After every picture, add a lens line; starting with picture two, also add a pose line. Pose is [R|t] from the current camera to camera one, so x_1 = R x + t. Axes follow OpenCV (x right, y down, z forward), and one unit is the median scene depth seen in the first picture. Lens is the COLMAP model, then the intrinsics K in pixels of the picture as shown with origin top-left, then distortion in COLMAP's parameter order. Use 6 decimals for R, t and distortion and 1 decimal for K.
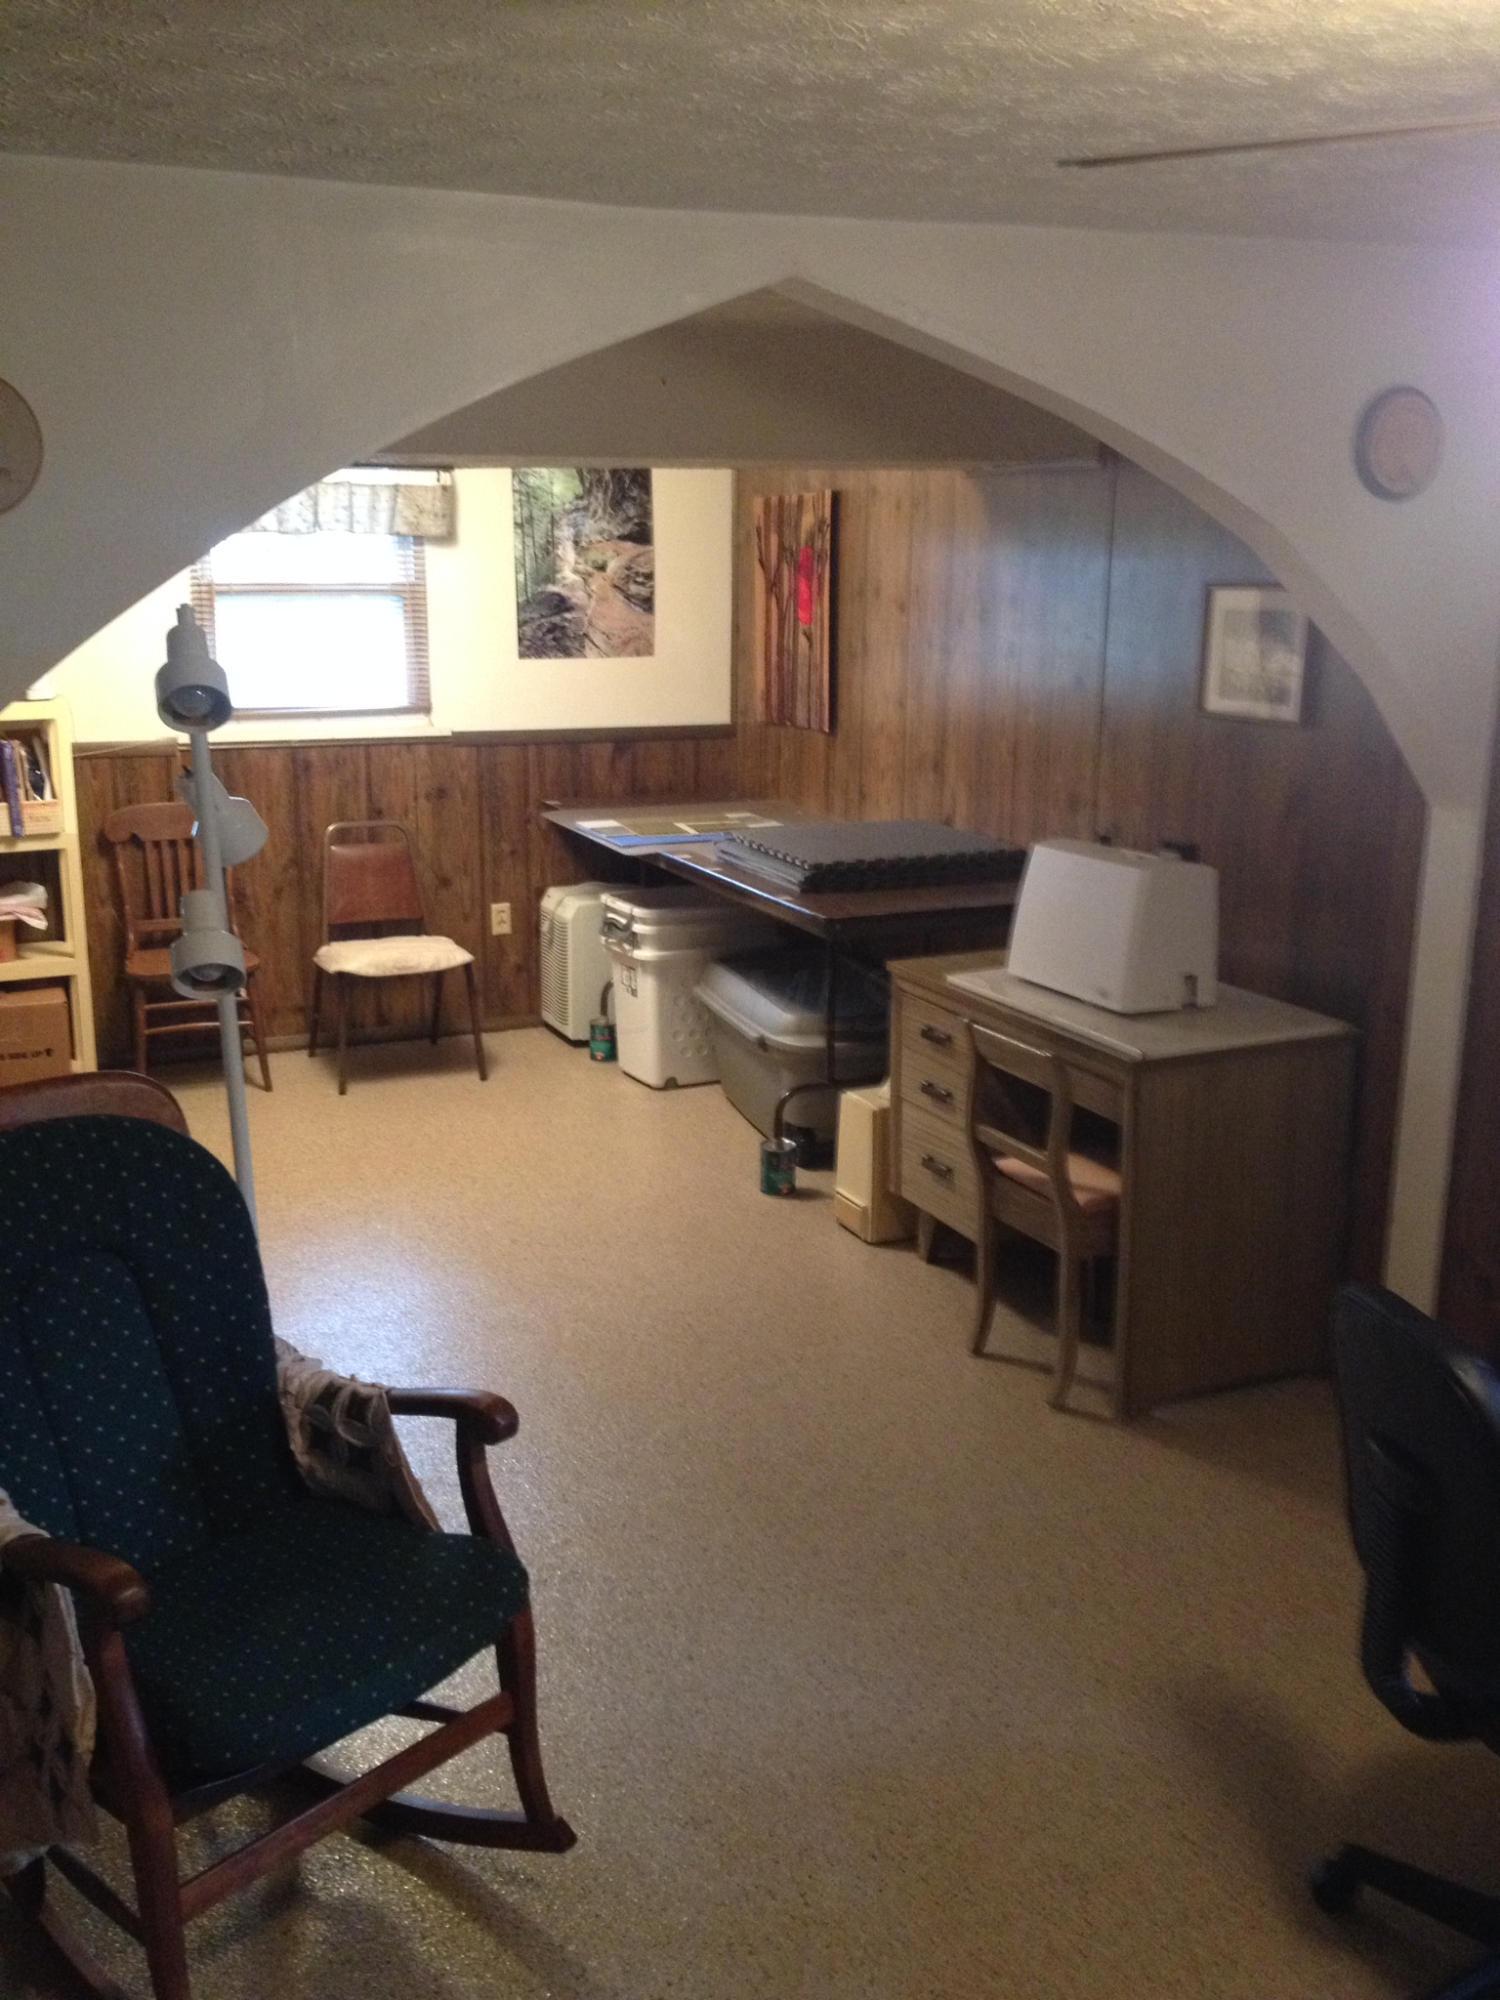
lens RADIAL K [[1839.5, 0, 737.8], [0, 1839.5, 1007.4], [0, 0, 1]] dist [0.151917, -0.358558]
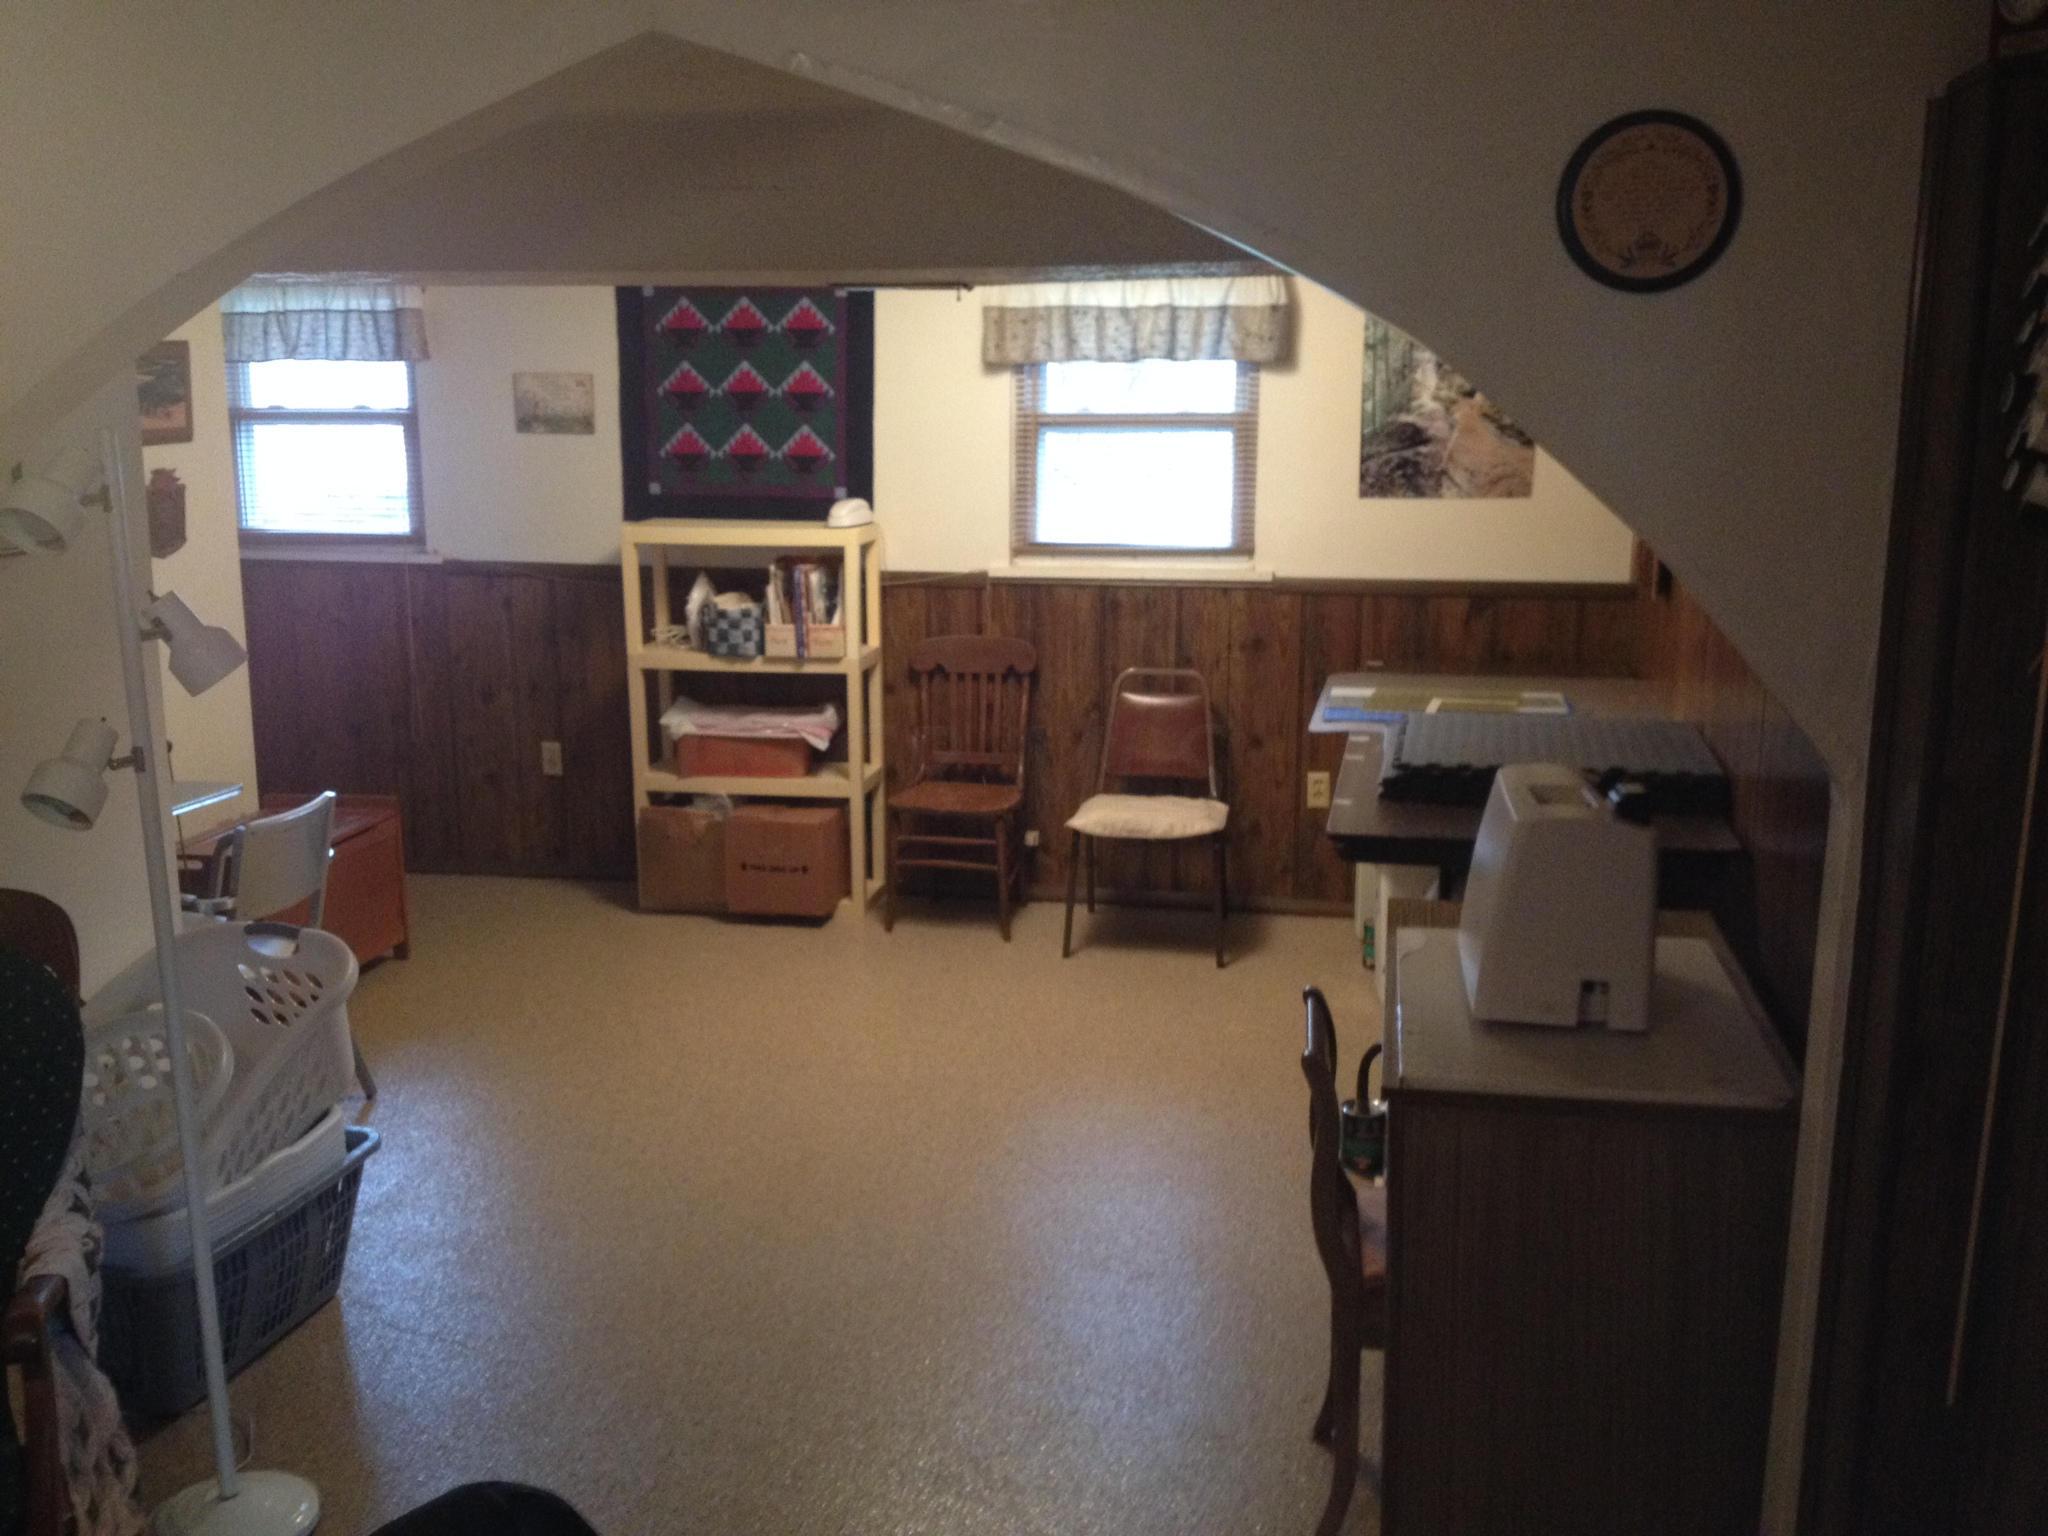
lens RADIAL K [[1883.7, 0, 1114.4], [0, 1883.7, 775.9], [0, 0, 1]] dist [0.151917, -0.358558]
pose [[0.822444, 0.112625, -0.557585, 0.303417], [-0.129877, 0.991492, 0.008698, -0.051487], [0.553821, 0.065264, 0.830074, 0.204623]]
